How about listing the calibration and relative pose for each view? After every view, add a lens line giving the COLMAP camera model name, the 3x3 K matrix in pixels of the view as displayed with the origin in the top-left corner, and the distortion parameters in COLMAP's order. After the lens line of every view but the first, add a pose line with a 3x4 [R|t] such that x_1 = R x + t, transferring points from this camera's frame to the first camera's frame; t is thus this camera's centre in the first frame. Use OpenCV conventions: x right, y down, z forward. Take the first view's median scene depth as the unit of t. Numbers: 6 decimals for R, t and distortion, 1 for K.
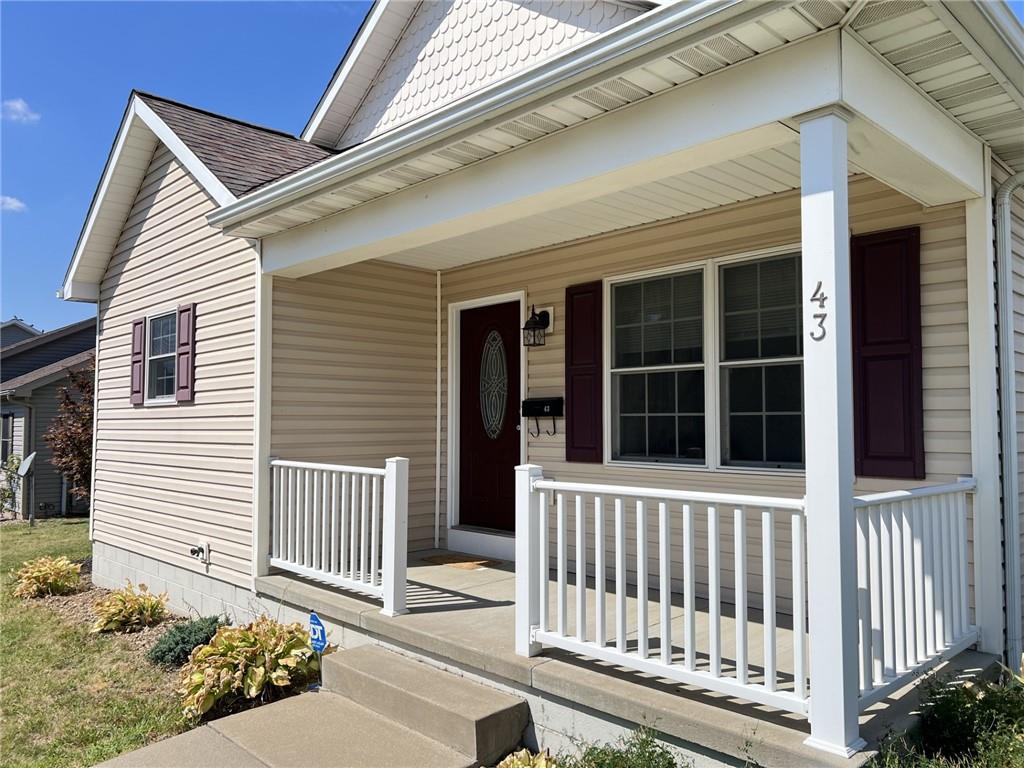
lens RADIAL K [[790.9, 0, 512.0], [0, 790.9, 384.0], [0, 0, 1]] dist [0.032056, -0.033233]
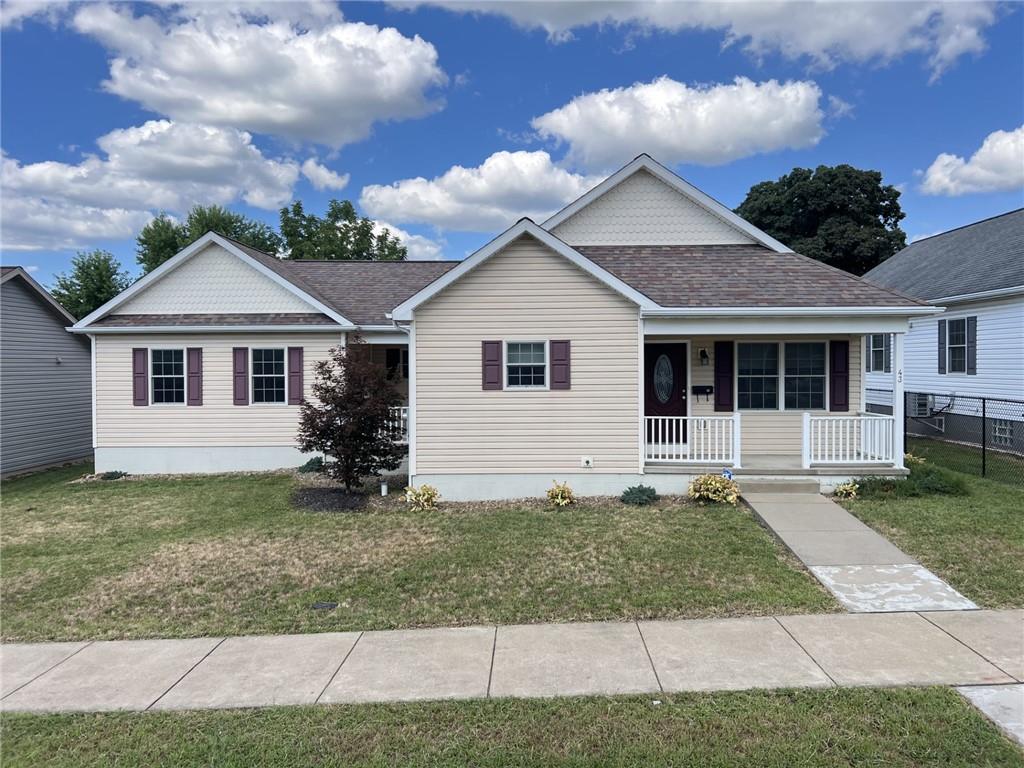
lens RADIAL K [[790.9, 0, 512.0], [0, 790.9, 384.0], [0, 0, 1]] dist [0.032056, -0.033233]
pose [[0.709569, -0.023030, 0.704259, -2.161159], [-0.031353, 0.997444, 0.064207, -0.129723], [-0.703938, -0.067640, 0.707034, -0.327748]]
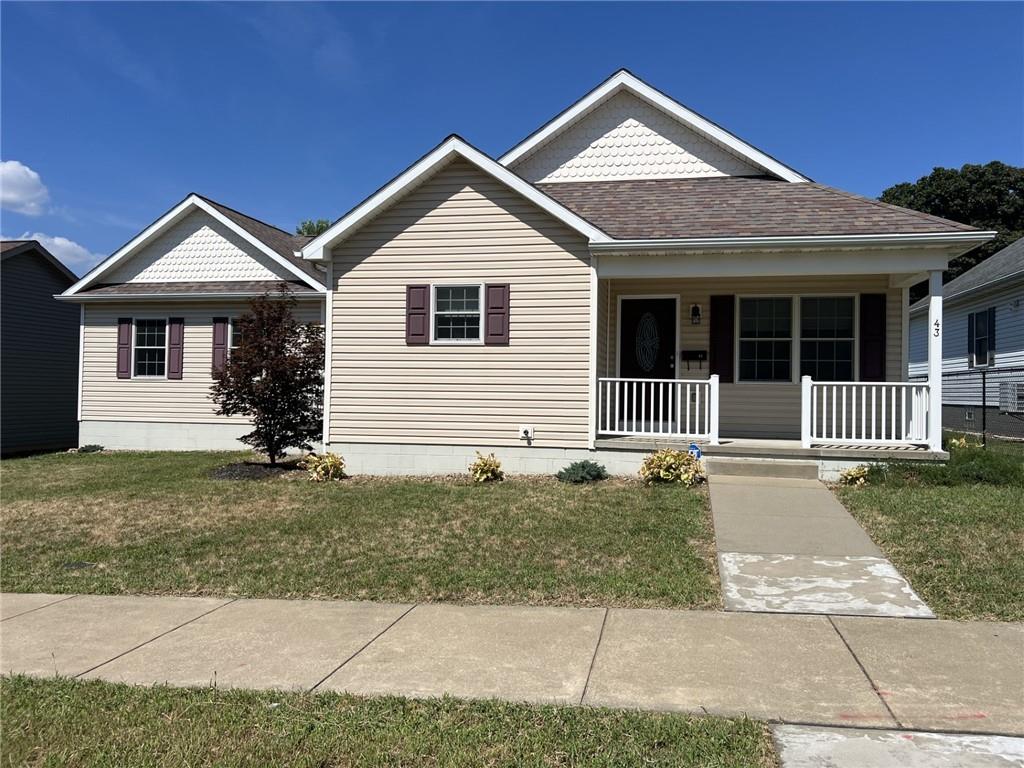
lens RADIAL K [[790.9, 0, 512.0], [0, 790.9, 384.0], [0, 0, 1]] dist [0.032056, -0.033233]
pose [[0.821292, 0.017431, 0.570241, -1.507613], [-0.044626, 0.998433, 0.033752, 0.056639], [-0.568760, -0.053168, 0.820784, -0.387446]]
